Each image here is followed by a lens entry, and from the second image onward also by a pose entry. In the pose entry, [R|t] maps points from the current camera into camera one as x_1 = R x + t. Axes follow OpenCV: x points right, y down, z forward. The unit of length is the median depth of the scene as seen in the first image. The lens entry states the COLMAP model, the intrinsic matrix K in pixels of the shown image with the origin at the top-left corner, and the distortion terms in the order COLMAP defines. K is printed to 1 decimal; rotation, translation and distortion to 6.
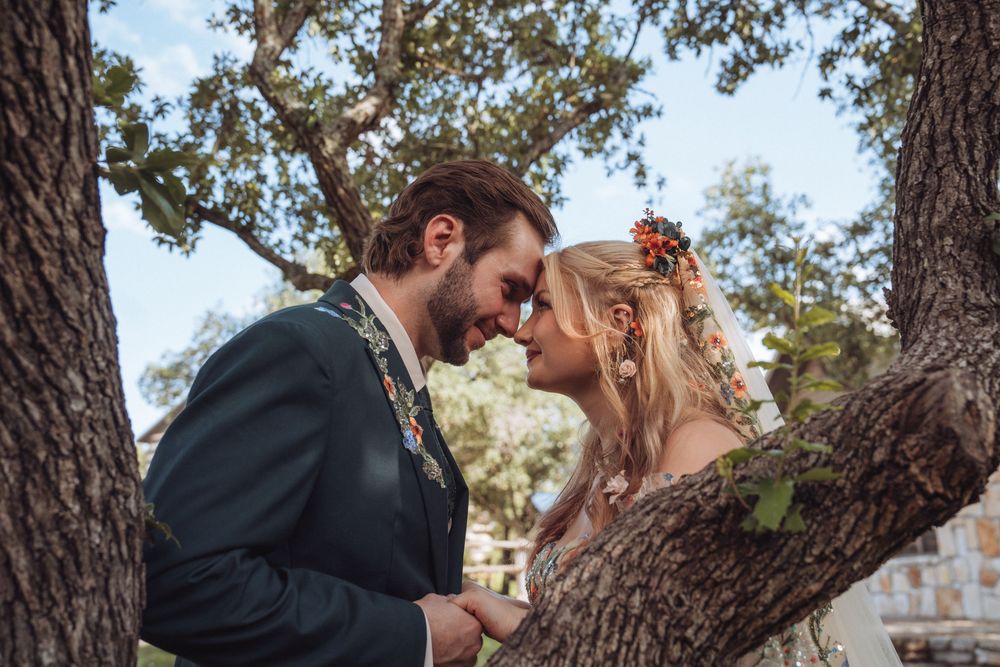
lens RADIAL K [[960.3, 0, 504.2], [0, 960.3, 331.8], [0, 0, 1]] dist [0.010814, 0.000000]
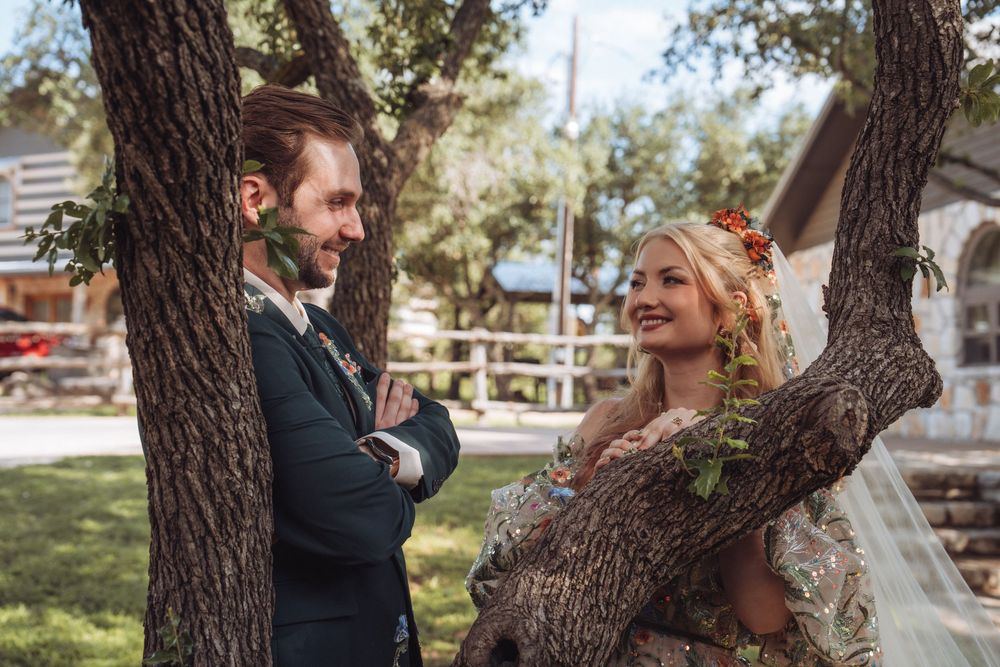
lens RADIAL K [[1384.3, 0, 500.4], [0, 1384.3, 333.5], [0, 0, 1]] dist [0.122723, 0.000000]
pose [[0.999117, 0.015996, 0.038853, -0.125054], [-0.024505, 0.972987, 0.229558, -0.501203], [-0.034131, -0.230307, 0.972519, -0.988554]]
